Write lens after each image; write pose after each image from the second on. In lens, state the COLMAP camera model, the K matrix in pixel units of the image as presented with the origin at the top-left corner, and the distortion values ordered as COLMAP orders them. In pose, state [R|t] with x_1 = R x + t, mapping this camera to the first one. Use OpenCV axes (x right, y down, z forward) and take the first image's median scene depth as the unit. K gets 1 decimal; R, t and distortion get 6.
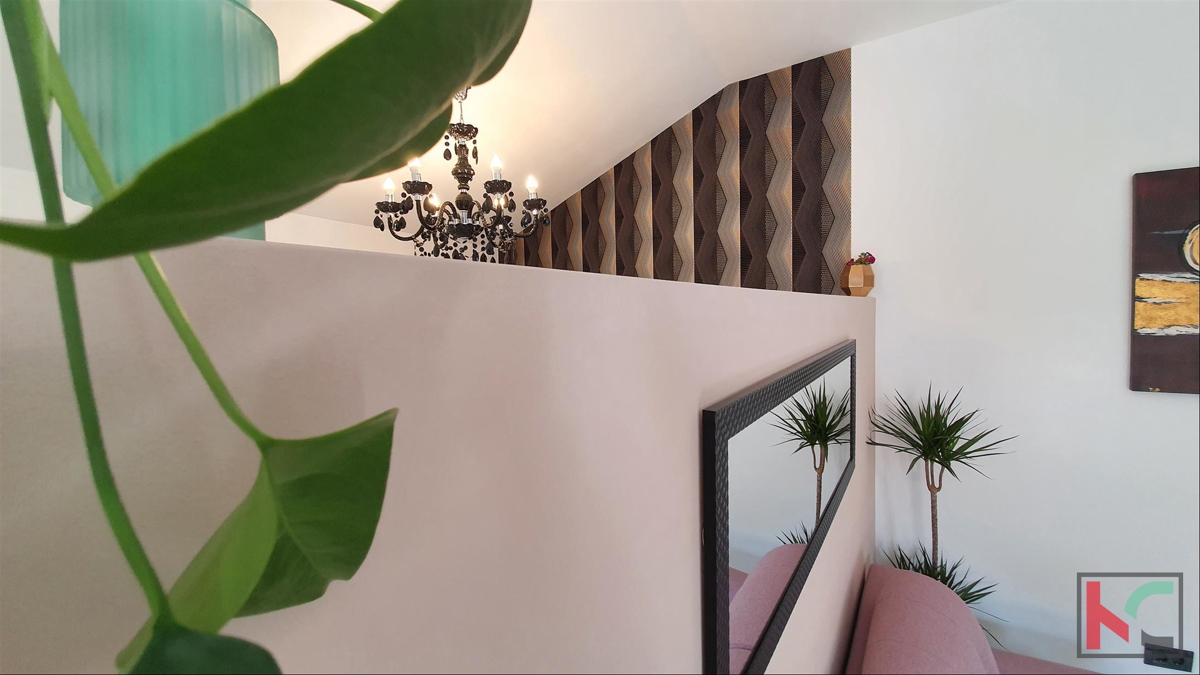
lens RADIAL K [[475.8, 0, 581.6], [0, 475.8, 330.8], [0, 0, 1]] dist [0.000816, -0.010094]
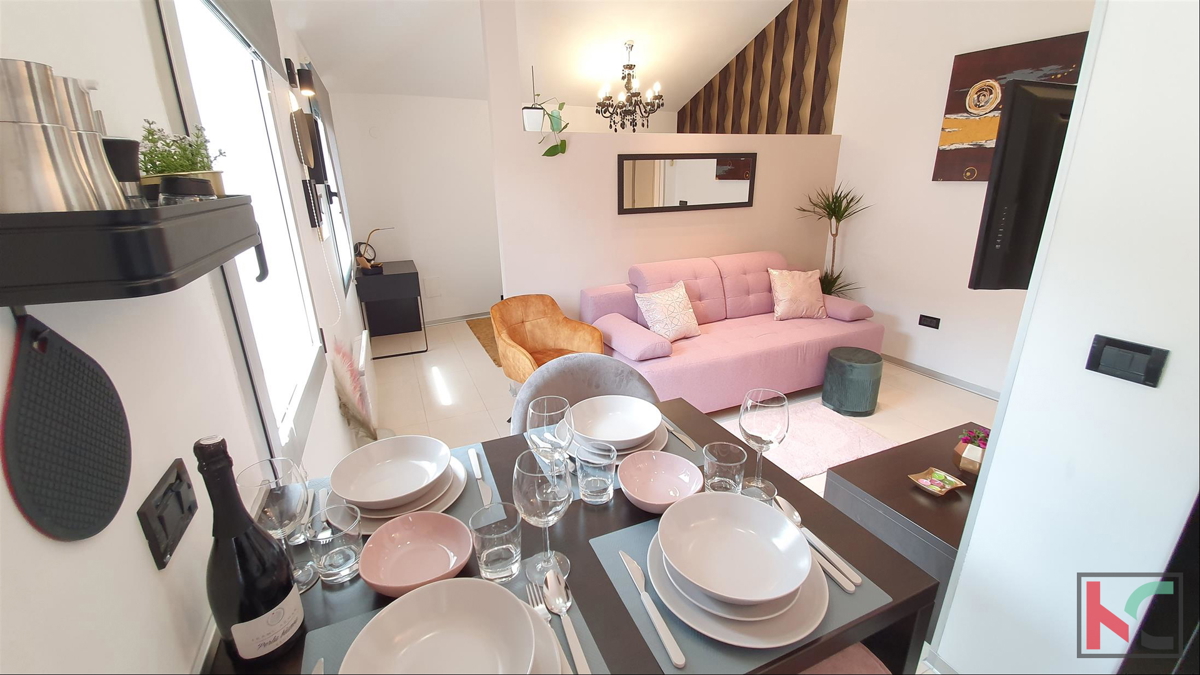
lens RADIAL K [[475.8, 0, 582.3], [0, 475.8, 330.3], [0, 0, 1]] dist [0.000816, -0.010094]
pose [[0.853092, 0.159193, -0.496882, 0.900766], [-0.012182, 0.958135, 0.286056, 0.155874], [0.521618, -0.237979, 0.819317, -1.317626]]
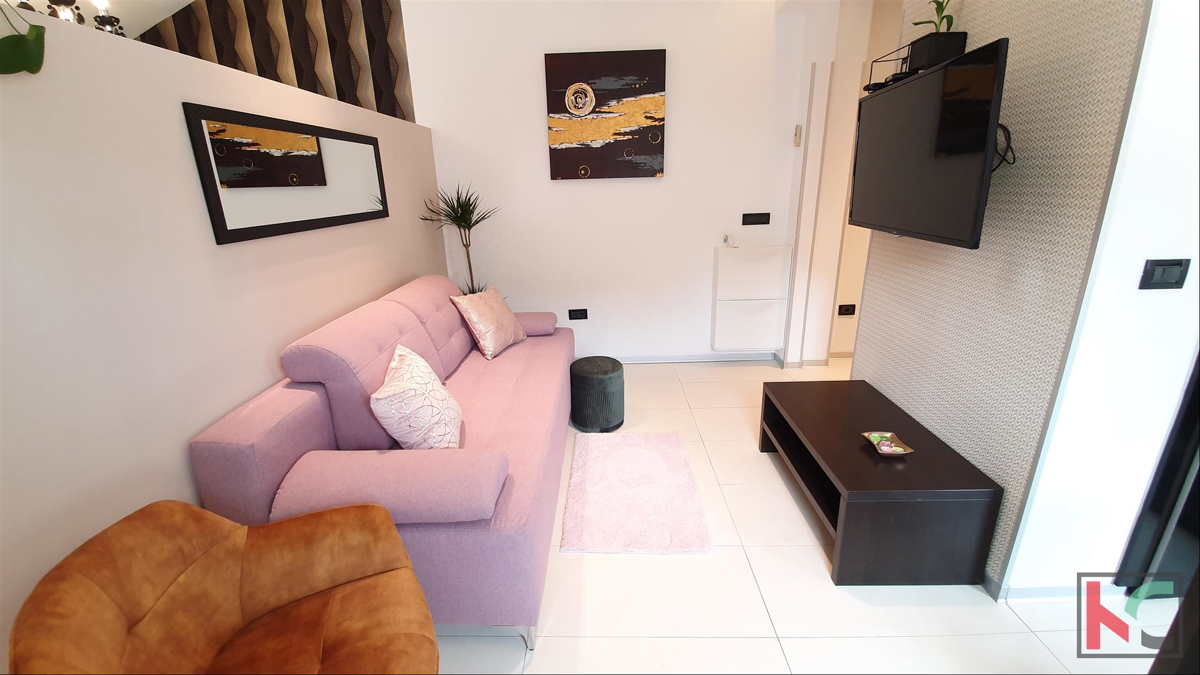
lens RADIAL K [[475.8, 0, 585.5], [0, 475.8, 330.8], [0, 0, 1]] dist [0.000816, -0.010094]
pose [[0.832779, -0.166498, 0.527975, 0.143300], [0.033589, 0.967141, 0.252010, 0.212506], [-0.552585, -0.192135, 0.811008, -0.693586]]
